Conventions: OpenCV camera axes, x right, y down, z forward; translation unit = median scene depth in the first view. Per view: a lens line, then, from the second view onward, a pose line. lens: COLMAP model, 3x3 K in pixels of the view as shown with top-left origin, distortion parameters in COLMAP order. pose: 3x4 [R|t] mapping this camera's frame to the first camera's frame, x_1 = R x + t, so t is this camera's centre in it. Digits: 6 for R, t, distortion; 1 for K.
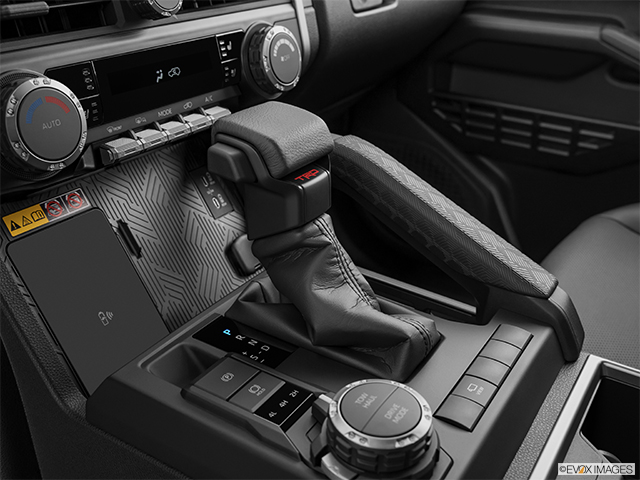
lens RADIAL K [[704.0, 0, 322.8], [0, 704.0, 226.0], [0, 0, 1]] dist [0.023433, 0.000000]
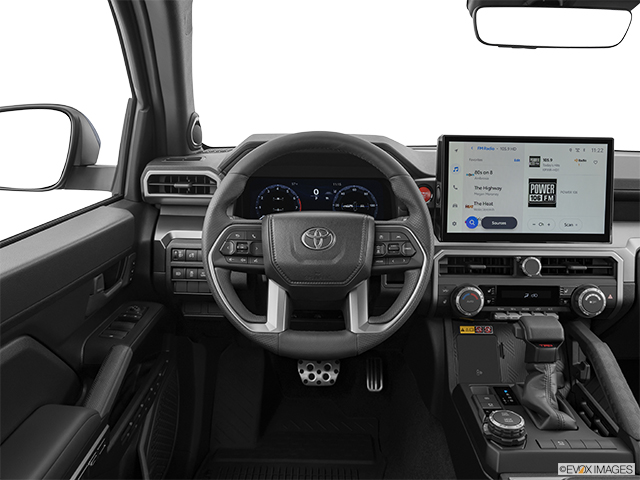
lens RADIAL K [[551.2, 0, 330.8], [0, 551.2, 238.0], [0, 0, 1]] dist [-0.036291, -0.002505]
pose [[0.541479, 0.181156, -0.820965, 1.136925], [-0.354658, 0.934586, -0.027692, -0.106054], [0.762245, 0.306157, 0.570307, -0.896361]]
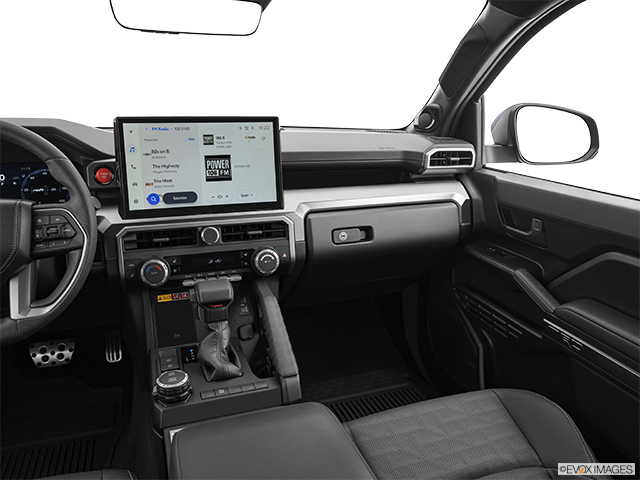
lens RADIAL K [[491.1, 0, 333.7], [0, 491.1, 239.3], [0, 0, 1]] dist [-0.092927, 0.051949]
pose [[0.808497, 0.170152, -0.563366, 1.455259], [-0.257211, 0.963184, -0.078219, -0.304072], [0.529316, 0.208144, 0.822496, -0.471632]]
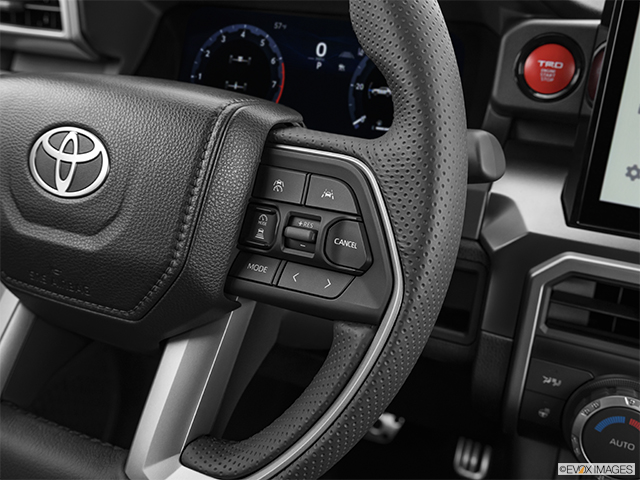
lens RADIAL K [[667.5, 0, 331.9], [0, 667.5, 243.1], [0, 0, 1]] dist [0.062067, 0.000000]
pose [[0.148423, 0.360616, -0.920829, 0.273282], [-0.457337, 0.850619, 0.259405, -0.383448], [0.876820, 0.382628, 0.291174, 0.245315]]
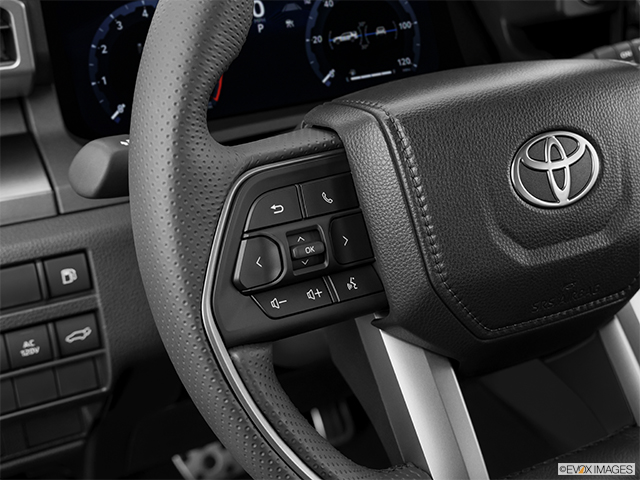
lens RADIAL K [[915.1, 0, 304.6], [0, 915.1, 223.9], [0, 0, 1]] dist [0.137382, 0.000000]
pose [[0.861990, 0.154751, -0.482728, -0.230462], [-0.162578, 0.986356, 0.025891, -0.065286], [0.480148, 0.056163, 0.875388, -0.778953]]
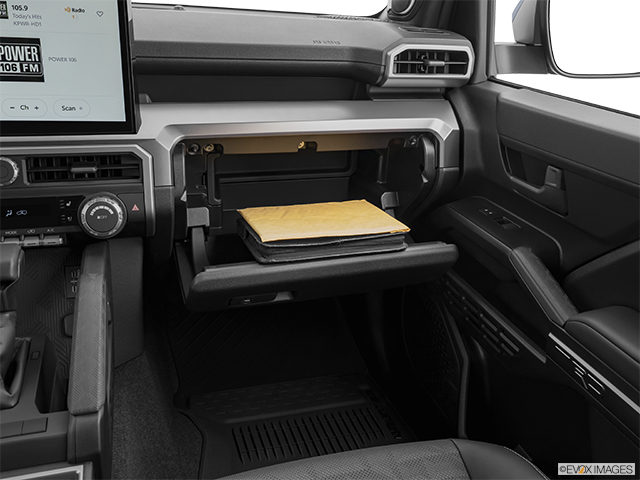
lens RADIAL K [[626.6, 0, 322.6], [0, 626.6, 241.0], [0, 0, 1]] dist [0.017744, 0.000000]
pose [[0.769732, 0.264557, -0.580967, 1.515356], [-0.303452, 0.952322, 0.031613, -0.490700], [0.561631, 0.151962, 0.813313, 0.148999]]
